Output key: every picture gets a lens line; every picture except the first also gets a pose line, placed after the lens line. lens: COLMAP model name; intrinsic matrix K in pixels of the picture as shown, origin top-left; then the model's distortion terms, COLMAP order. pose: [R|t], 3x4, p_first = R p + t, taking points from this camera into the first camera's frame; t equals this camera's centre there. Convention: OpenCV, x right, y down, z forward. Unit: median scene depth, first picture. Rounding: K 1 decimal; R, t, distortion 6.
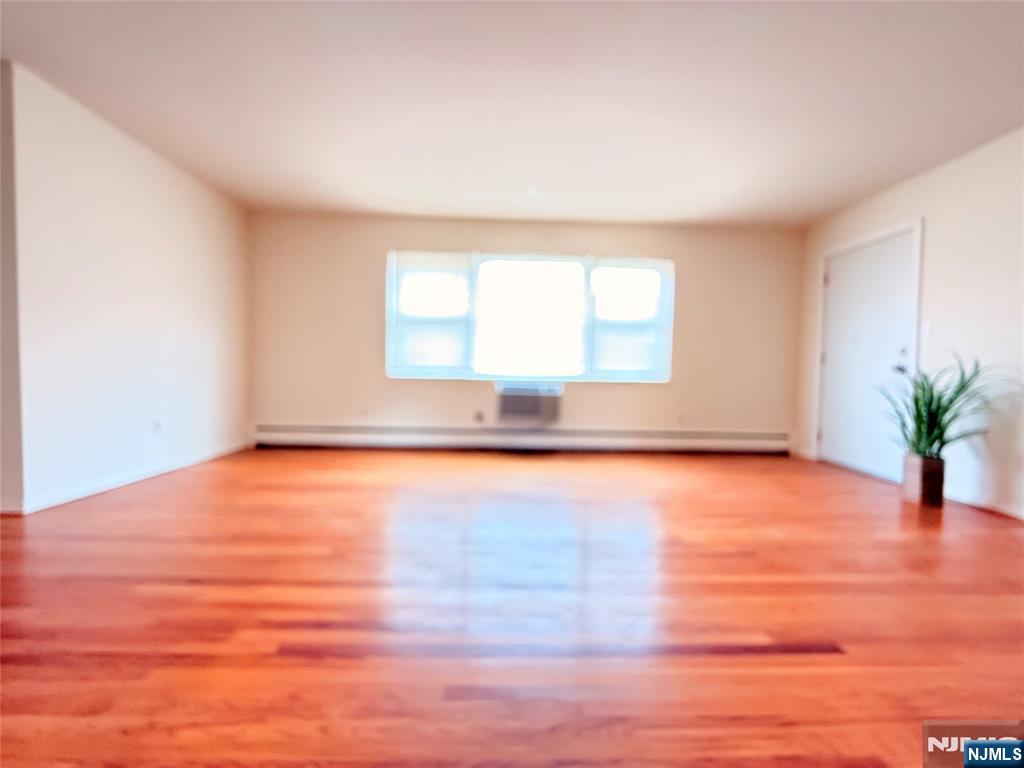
lens RADIAL K [[428.0, 0, 512.6], [0, 428.0, 382.8], [0, 0, 1]] dist [-0.005838, -0.000837]
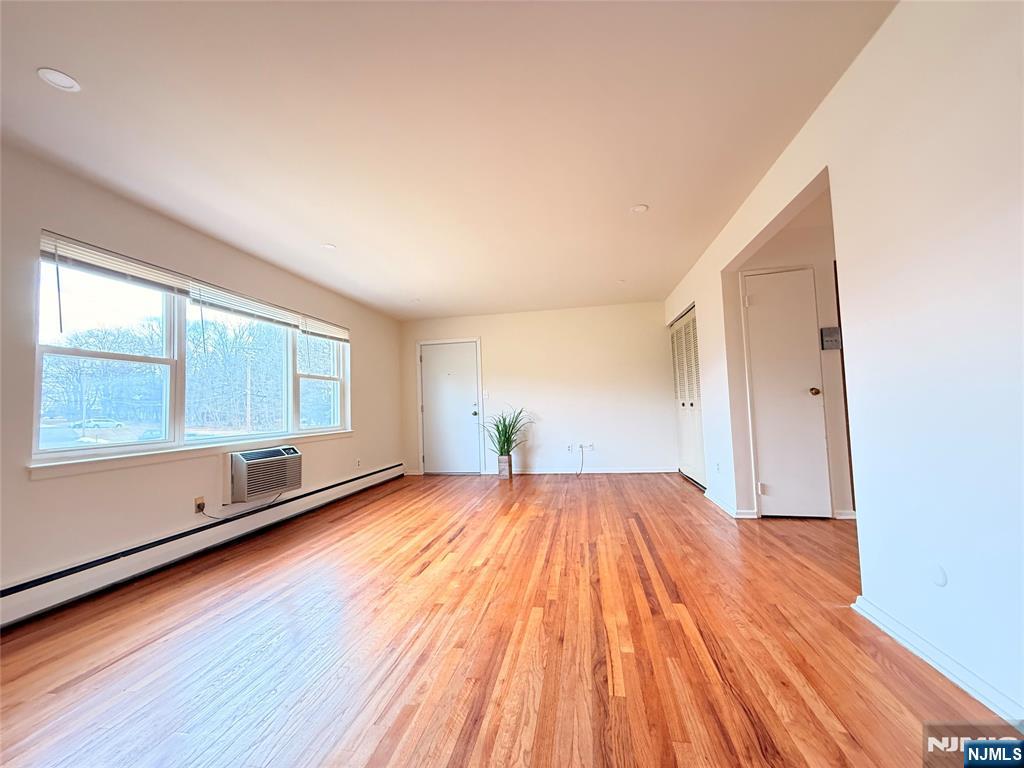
lens RADIAL K [[408.9, 0, 508.8], [0, 408.9, 381.3], [0, 0, 1]] dist [-0.001195, 0.000654]
pose [[0.213443, 0.037725, 0.976227, -0.832731], [0.062725, 0.996663, -0.052229, -0.070444], [-0.974940, 0.072382, 0.210365, 0.455972]]
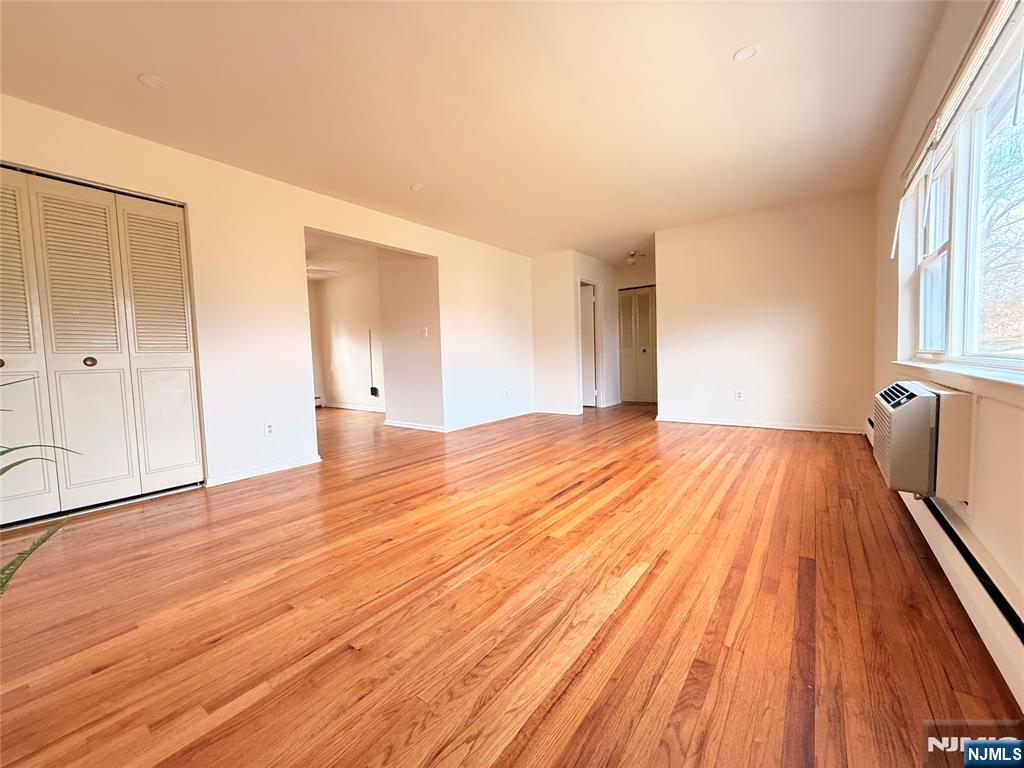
lens RADIAL K [[408.9, 0, 511.0], [0, 408.9, 385.3], [0, 0, 1]] dist [-0.001195, 0.000654]
pose [[-0.625458, 0.054448, -0.778356, 0.765893], [0.002306, 0.997687, 0.067938, -0.029298], [0.780254, 0.040697, -0.624137, 1.202885]]
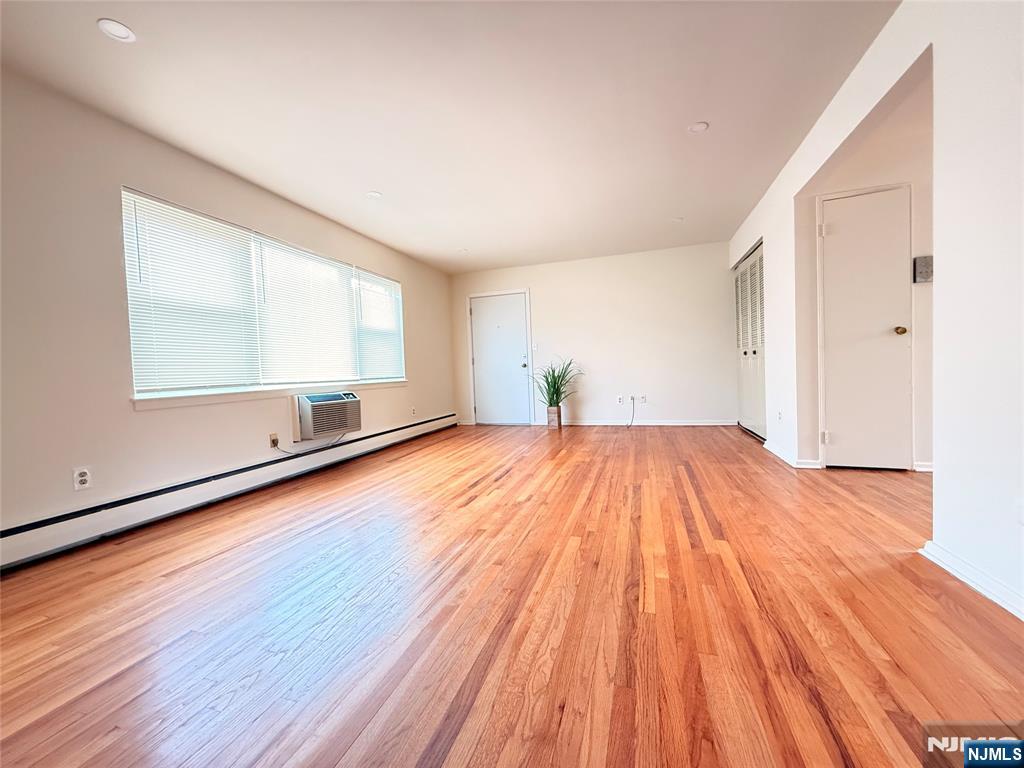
lens RADIAL K [[408.9, 0, 508.7], [0, 408.9, 381.7], [0, 0, 1]] dist [-0.001195, 0.000654]
pose [[0.341523, -0.058033, 0.938080, -0.825419], [0.067246, 0.997043, 0.037198, -0.032247], [-0.937465, 0.050378, 0.344415, 0.436284]]
